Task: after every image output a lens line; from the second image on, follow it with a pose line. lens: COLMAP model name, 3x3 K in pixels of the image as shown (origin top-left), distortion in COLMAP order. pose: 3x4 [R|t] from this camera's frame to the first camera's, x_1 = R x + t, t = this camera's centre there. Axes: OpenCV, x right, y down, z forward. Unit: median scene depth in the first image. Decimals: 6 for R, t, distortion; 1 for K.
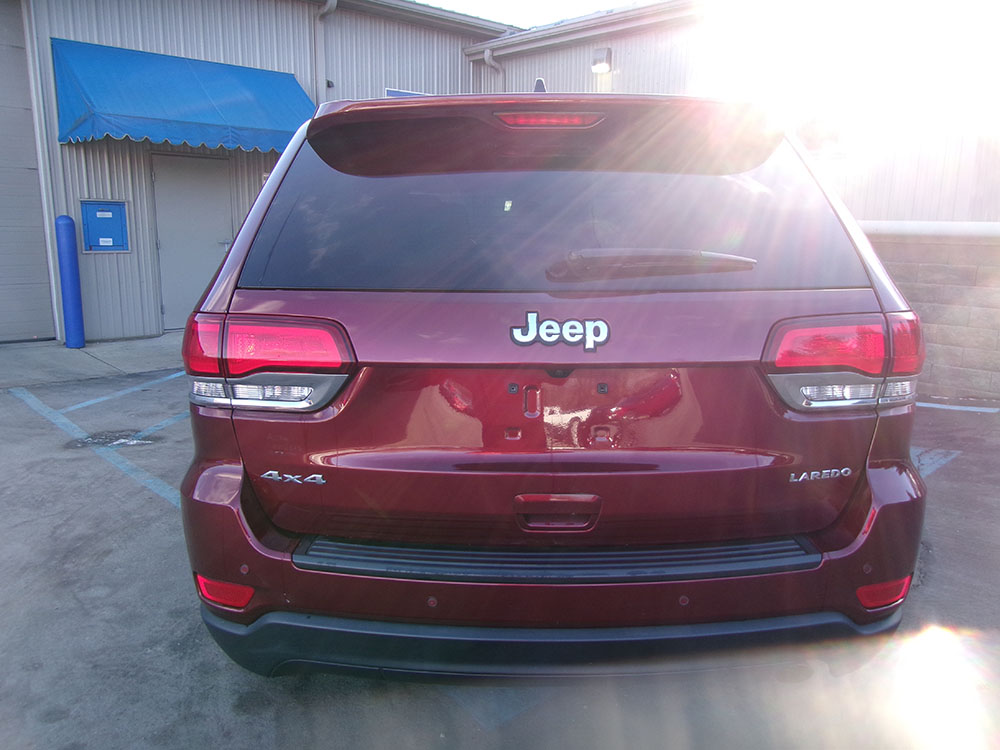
lens RADIAL K [[768.0, 0, 500.0], [0, 768.0, 375.0], [0, 0, 1]] dist [-0.033049, 0.070821]
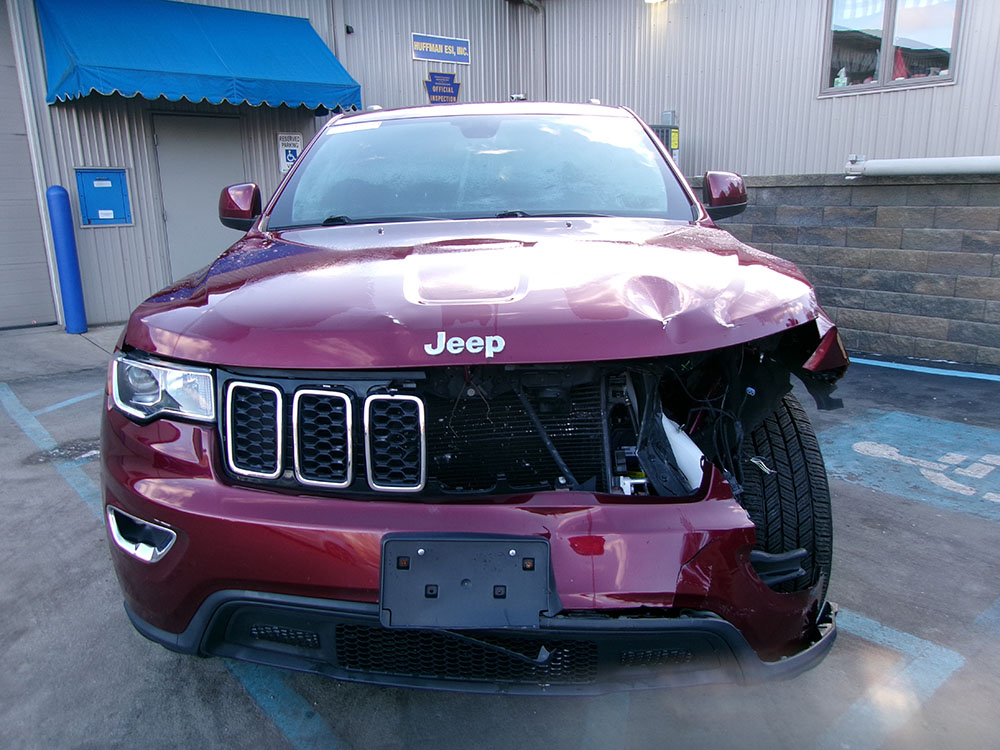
lens RADIAL K [[768.0, 0, 500.0], [0, 768.0, 375.0], [0, 0, 1]] dist [-0.033049, 0.070821]
pose [[0.998191, -0.018217, -0.057302, -0.003454], [0.020705, 0.998855, 0.043128, -0.015044], [0.056450, -0.044236, 0.997425, 0.124343]]
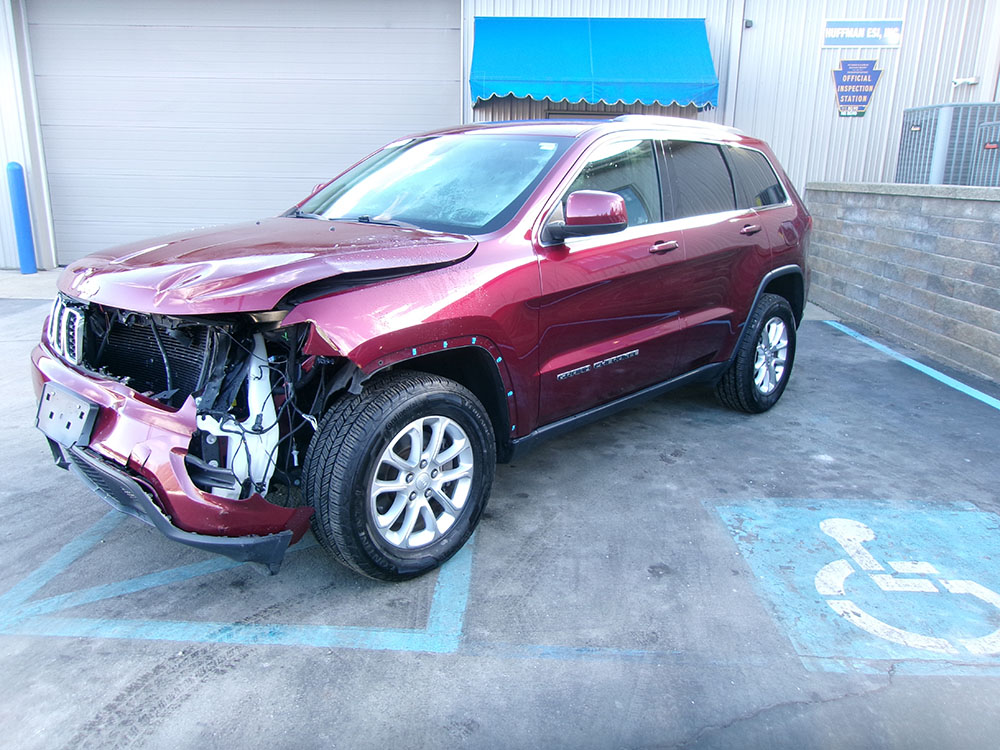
lens RADIAL K [[769.4, 0, 494.1], [0, 769.4, 381.1], [0, 0, 1]] dist [-0.052198, 0.092424]
pose [[0.699288, 0.189899, -0.689155, 0.327131], [-0.148698, 0.981623, 0.119604, -0.039197], [0.699203, 0.018838, 0.714675, 0.195484]]
